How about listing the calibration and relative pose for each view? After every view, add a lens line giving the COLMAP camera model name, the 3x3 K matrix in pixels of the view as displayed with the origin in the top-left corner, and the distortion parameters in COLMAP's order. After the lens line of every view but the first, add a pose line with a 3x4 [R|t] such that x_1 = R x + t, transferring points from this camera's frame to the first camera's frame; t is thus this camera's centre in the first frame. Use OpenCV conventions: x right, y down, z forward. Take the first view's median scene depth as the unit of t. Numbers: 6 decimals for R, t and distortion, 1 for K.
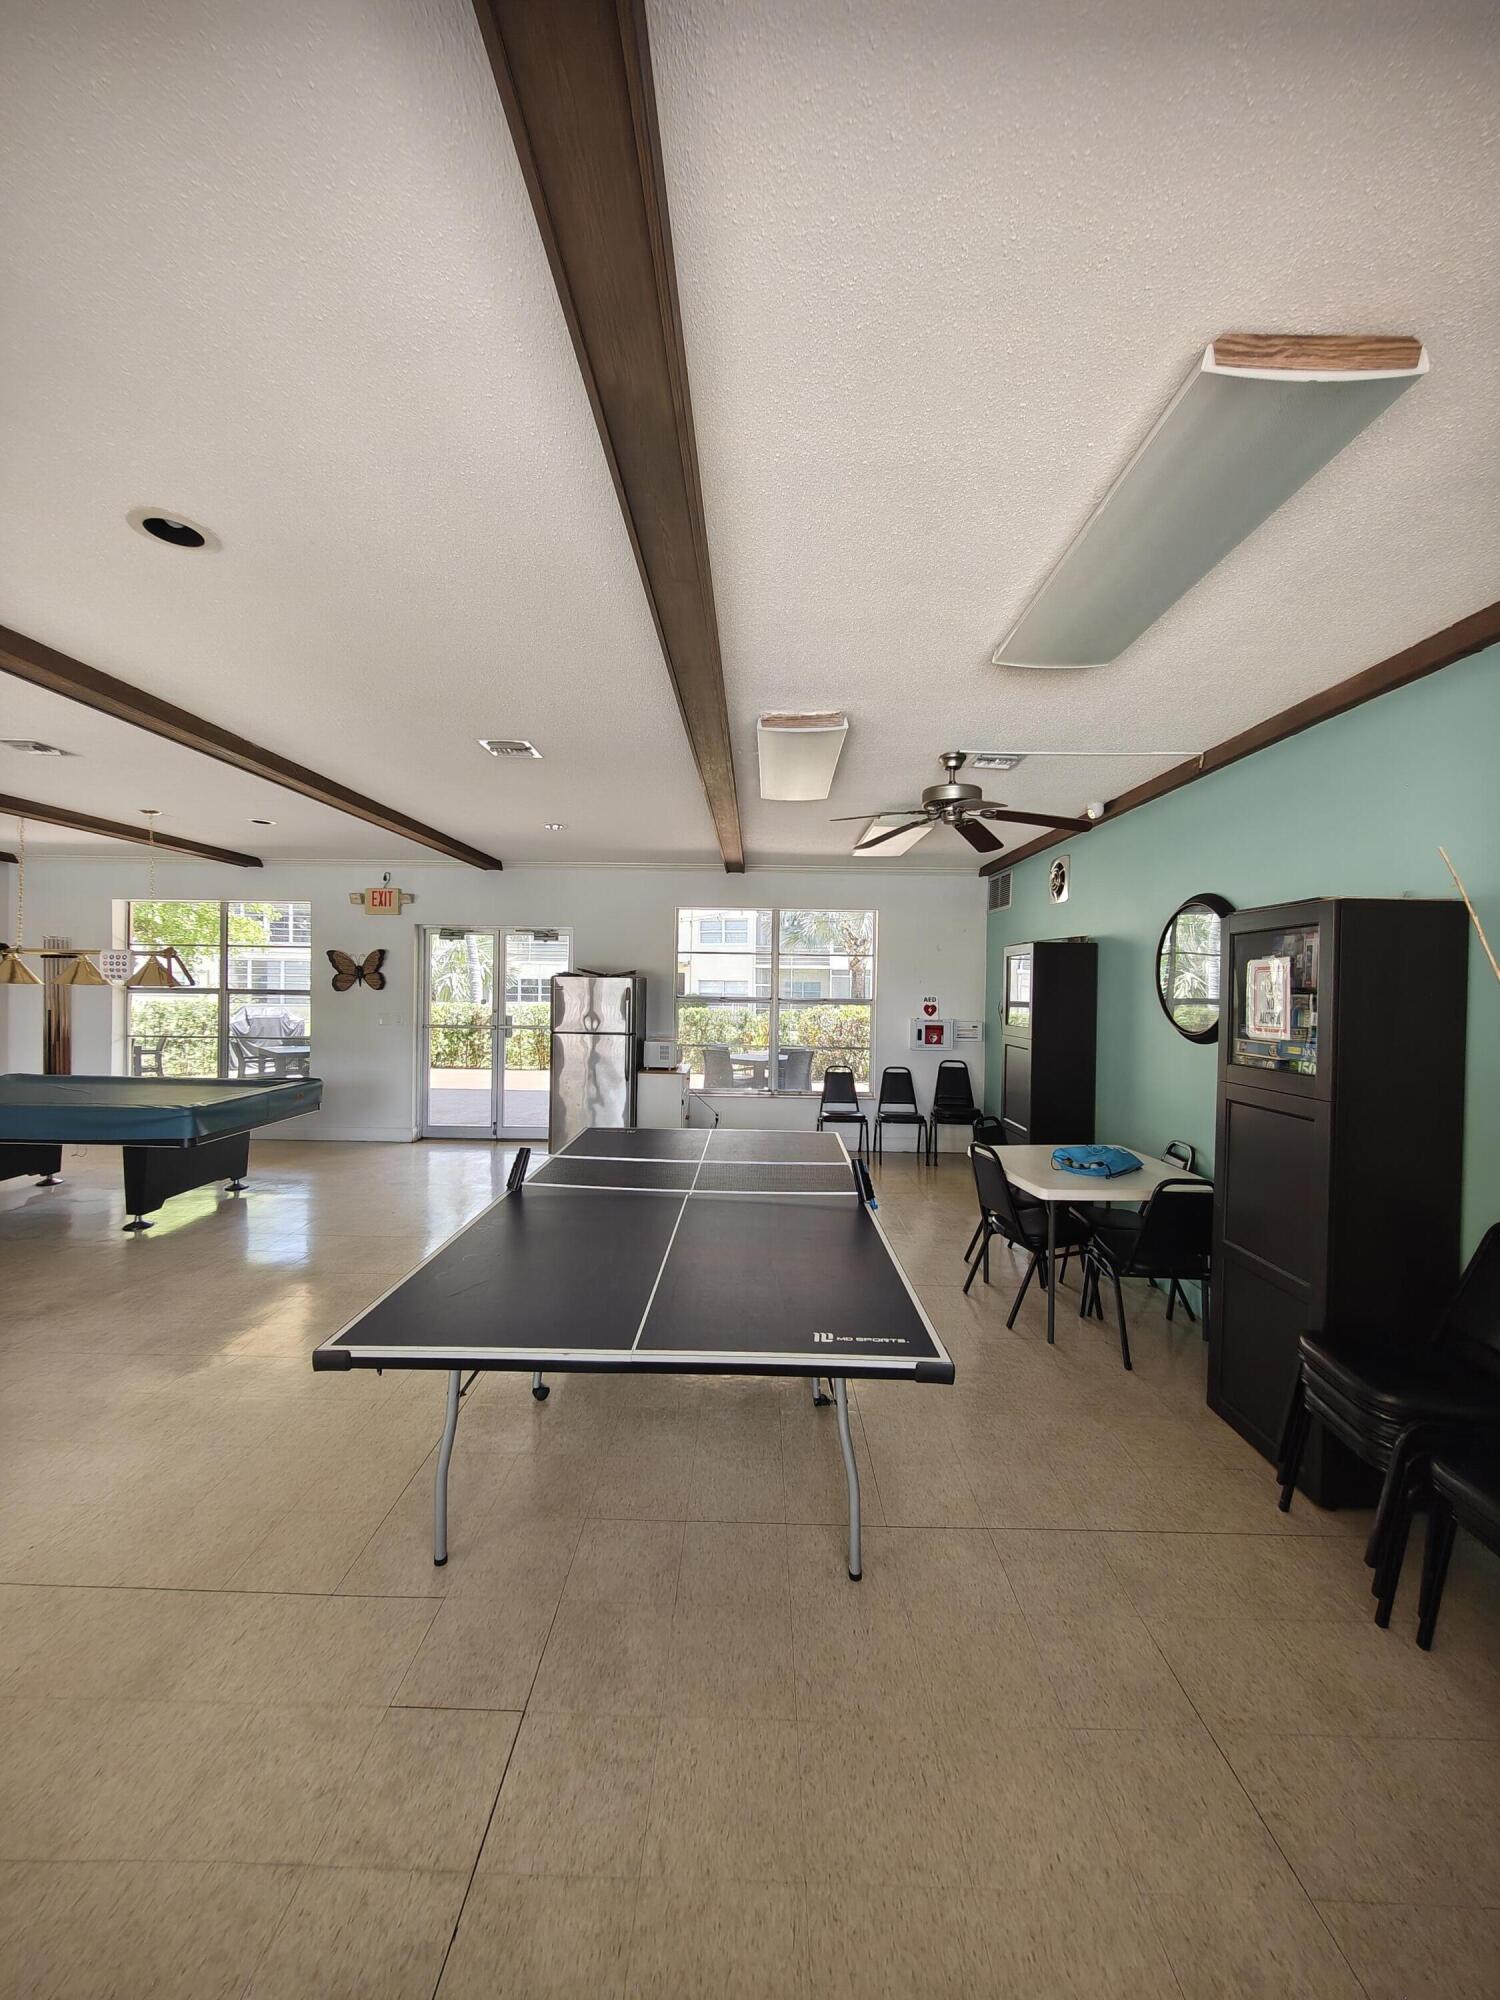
lens RADIAL K [[752.1, 0, 748.3], [0, 752.1, 995.1], [0, 0, 1]] dist [-0.003776, -0.000338]
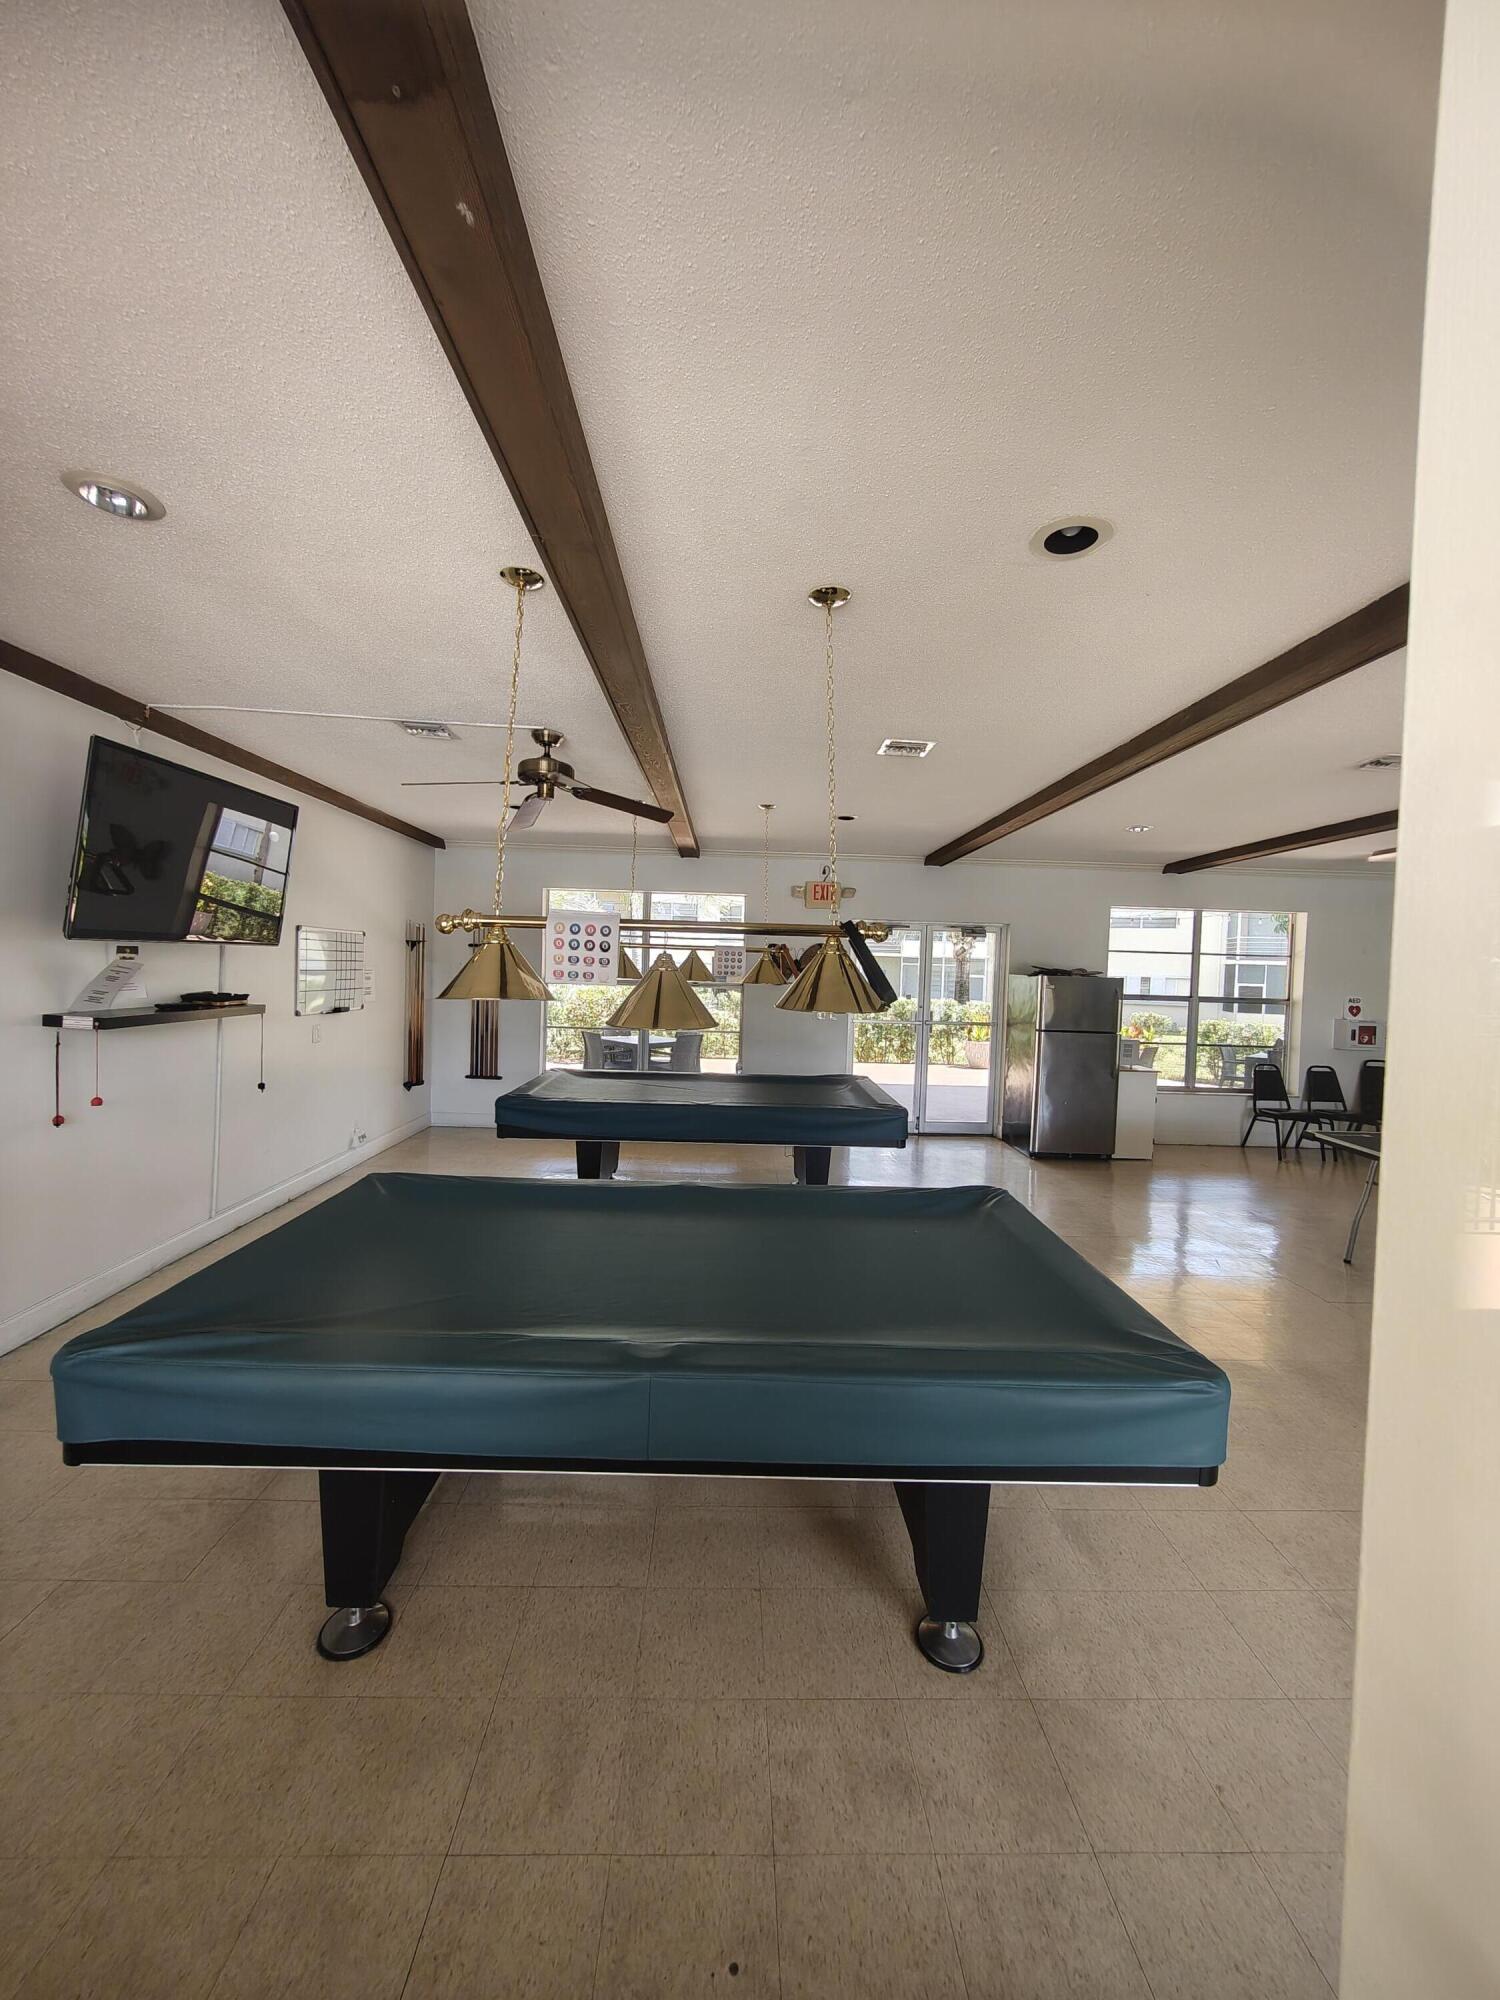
lens RADIAL K [[752.1, 0, 746.4], [0, 752.1, 994.2], [0, 0, 1]] dist [-0.003776, -0.000338]
pose [[0.999330, 0.011644, 0.034694, -0.624067], [-0.012307, 0.999745, 0.018948, -0.011670], [-0.034464, -0.019362, 0.999218, 0.008998]]
